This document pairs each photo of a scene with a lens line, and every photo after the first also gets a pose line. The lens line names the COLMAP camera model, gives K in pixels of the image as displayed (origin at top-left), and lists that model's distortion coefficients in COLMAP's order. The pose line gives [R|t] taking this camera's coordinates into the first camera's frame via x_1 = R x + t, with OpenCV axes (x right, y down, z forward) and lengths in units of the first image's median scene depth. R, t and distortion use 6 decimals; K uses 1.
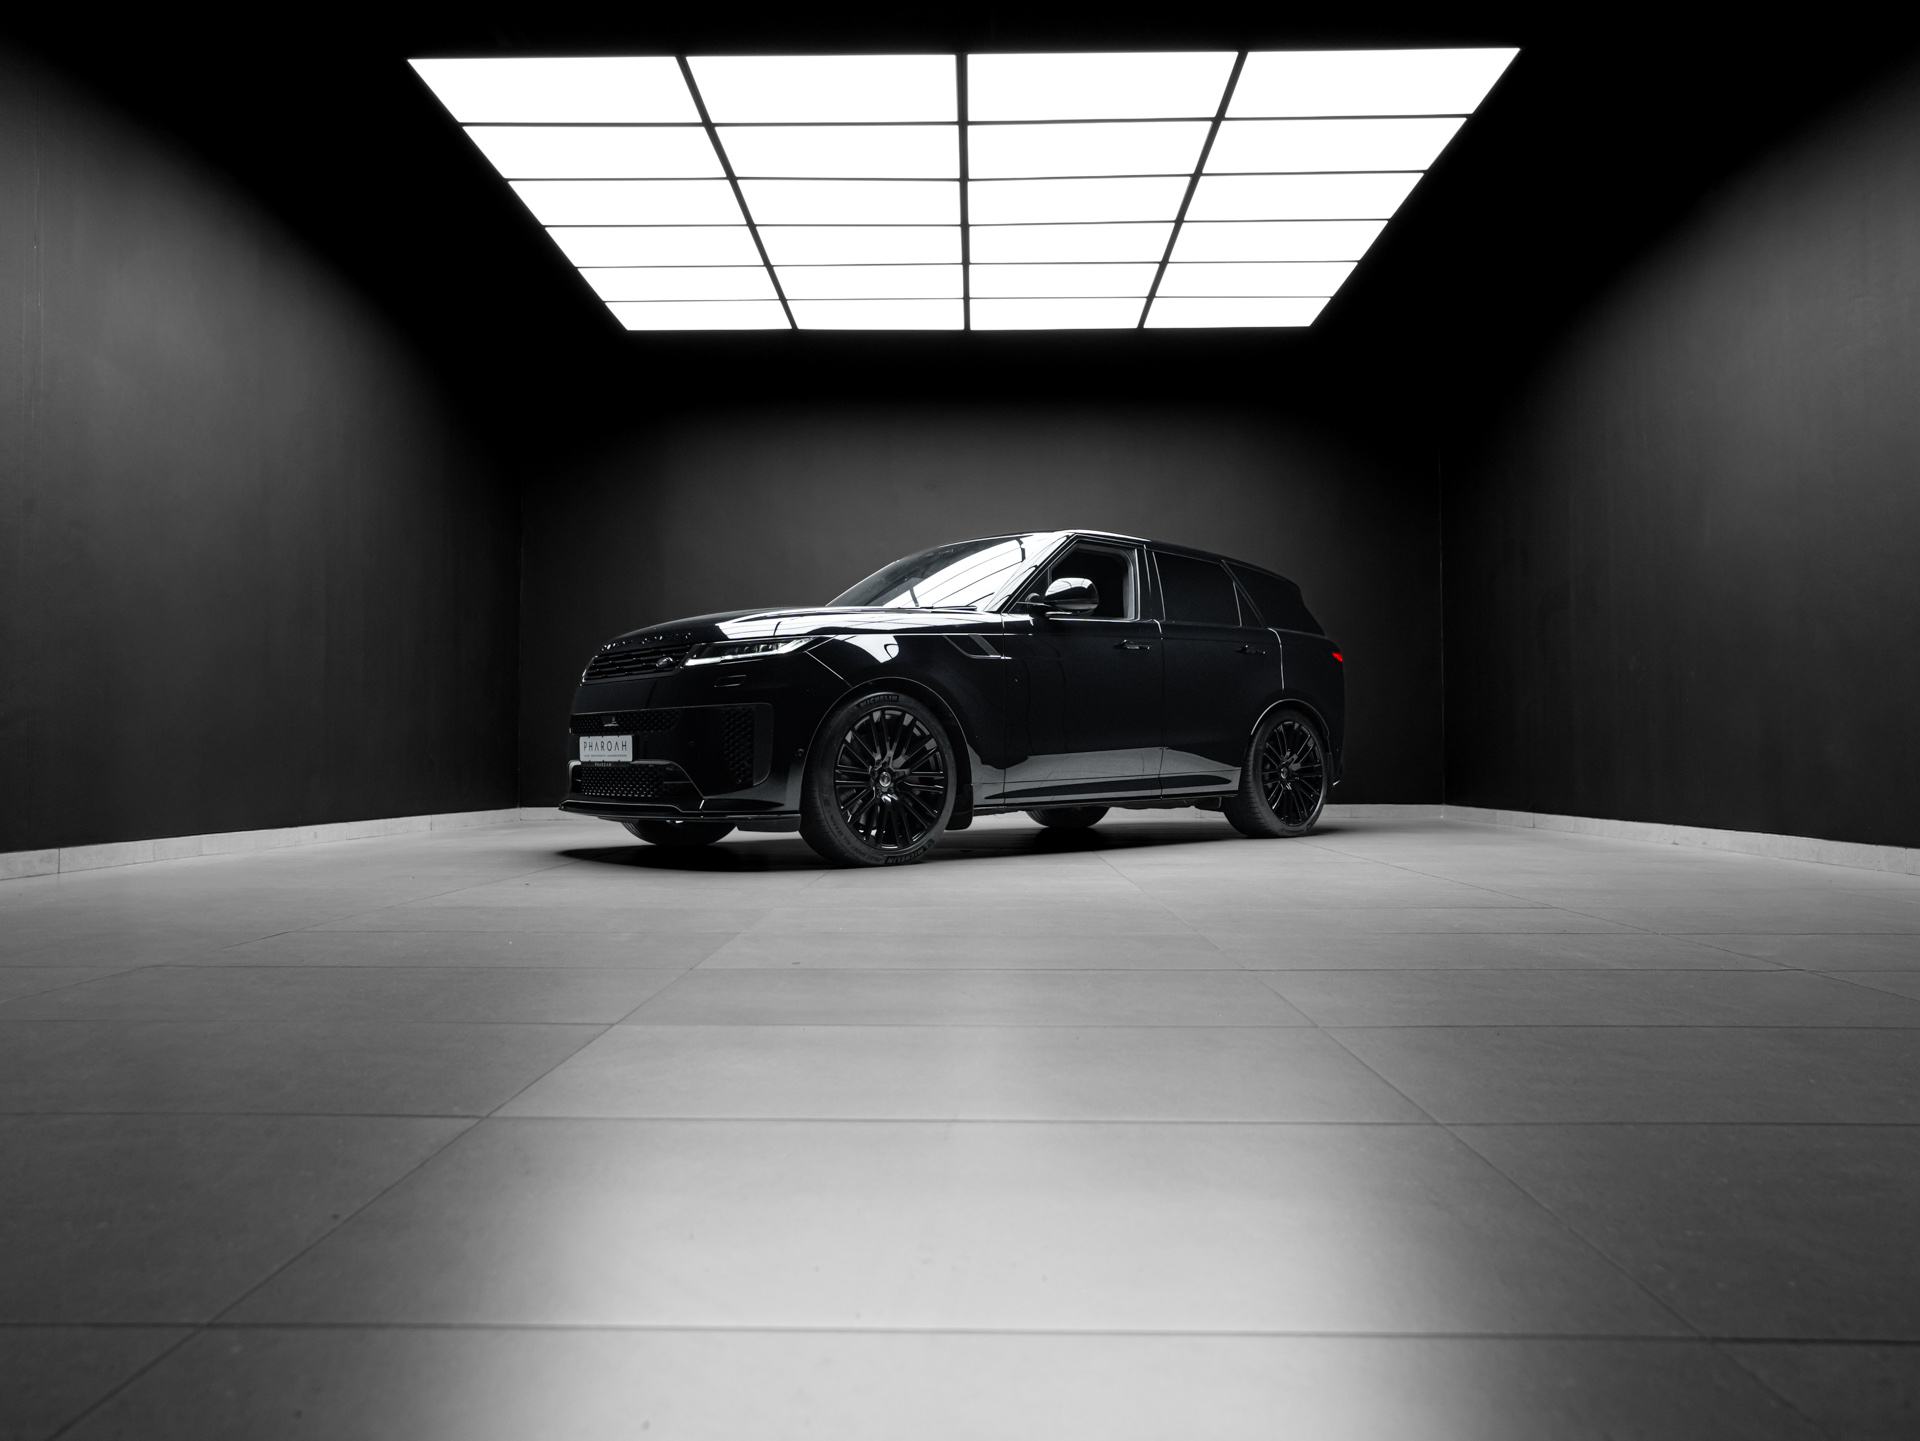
lens RADIAL K [[1331.5, 0, 960.0], [0, 1331.5, 720.5], [0, 0, 1]] dist [-0.041789, 0.070833]
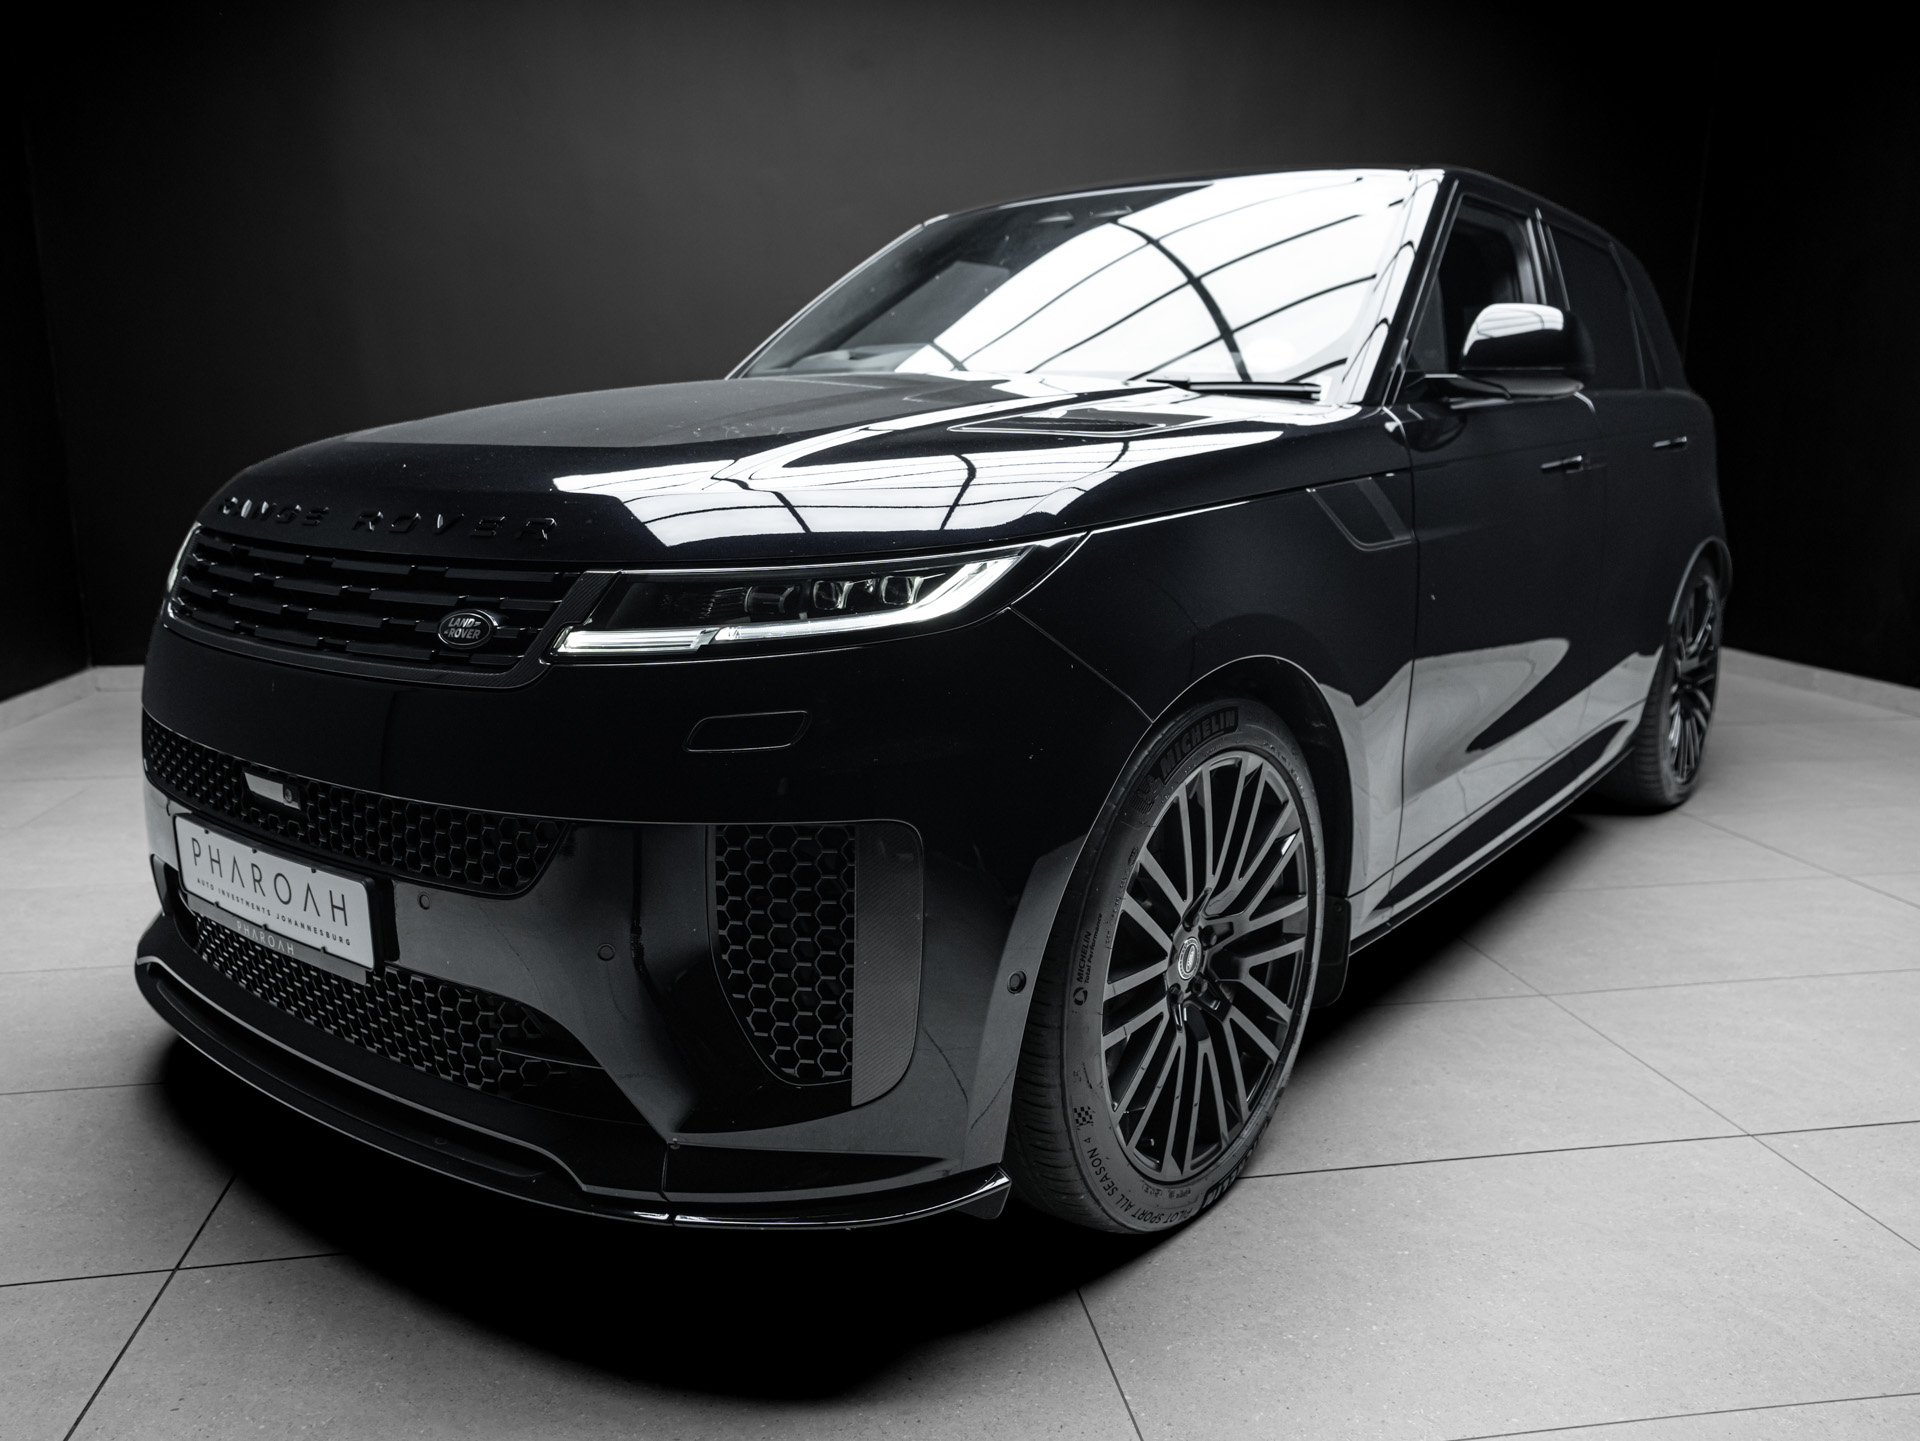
lens RADIAL K [[1455.1, 0, 960.0], [0, 1455.1, 720.5], [0, 0, 1]] dist [-0.021731, 0.065016]
pose [[0.982570, -0.030487, 0.183378, -0.150751], [-0.012864, 0.972944, 0.230682, -0.081766], [-0.185450, -0.229020, 0.955593, 0.582154]]
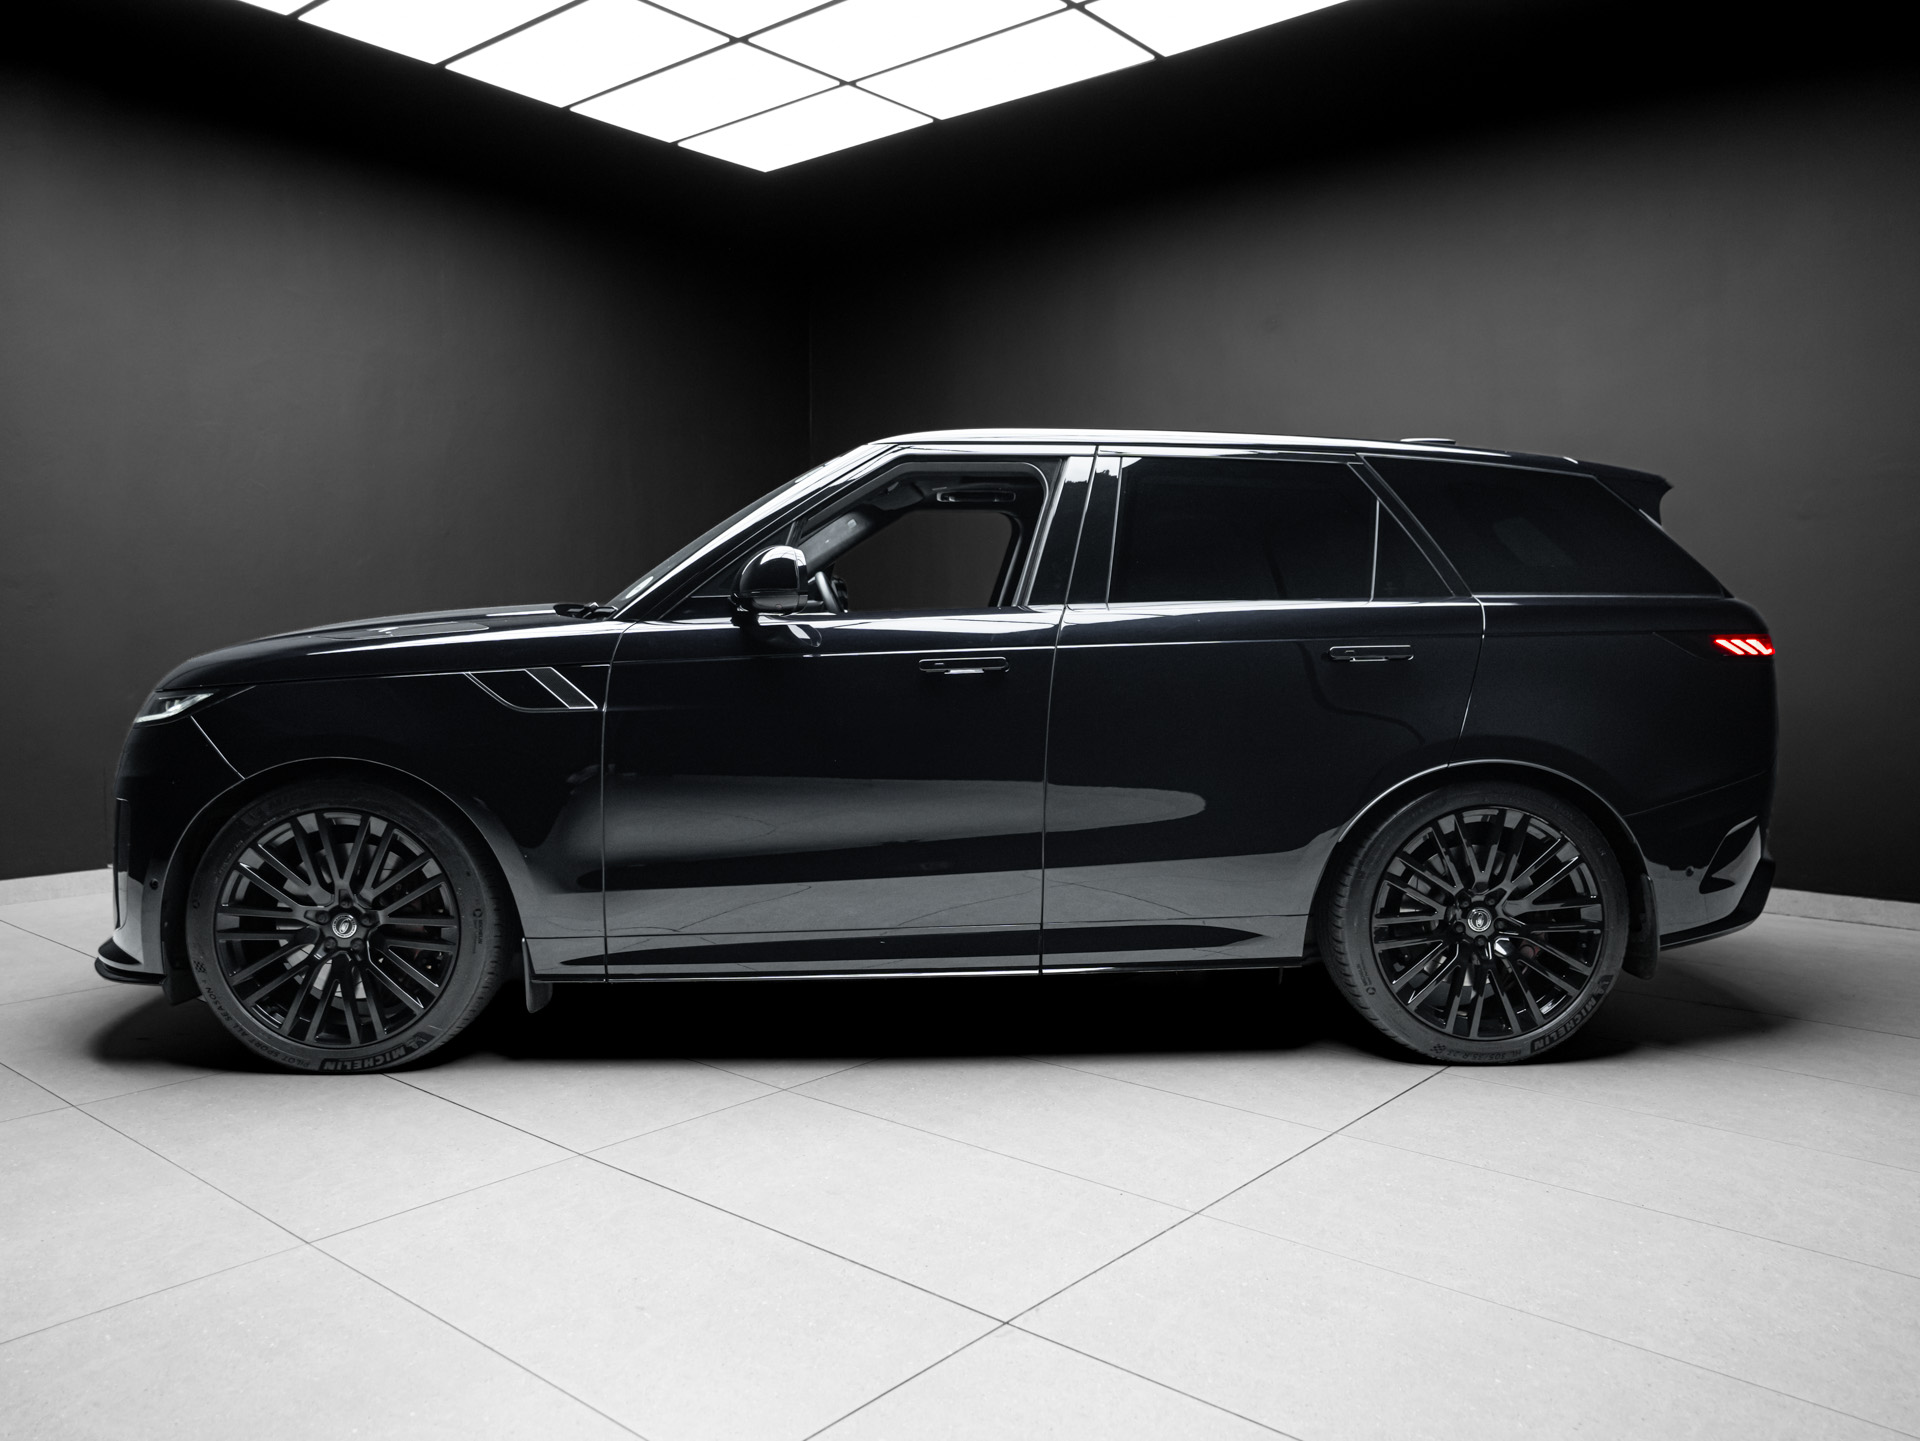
lens RADIAL K [[1463.7, 0, 960.0], [0, 1463.7, 720.5], [0, 0, 1]] dist [-0.015976, 0.058980]
pose [[0.765722, 0.044949, -0.641599, 0.485503], [0.016334, 0.995874, 0.089263, -0.085918], [0.642964, -0.078830, 0.761829, 0.589143]]
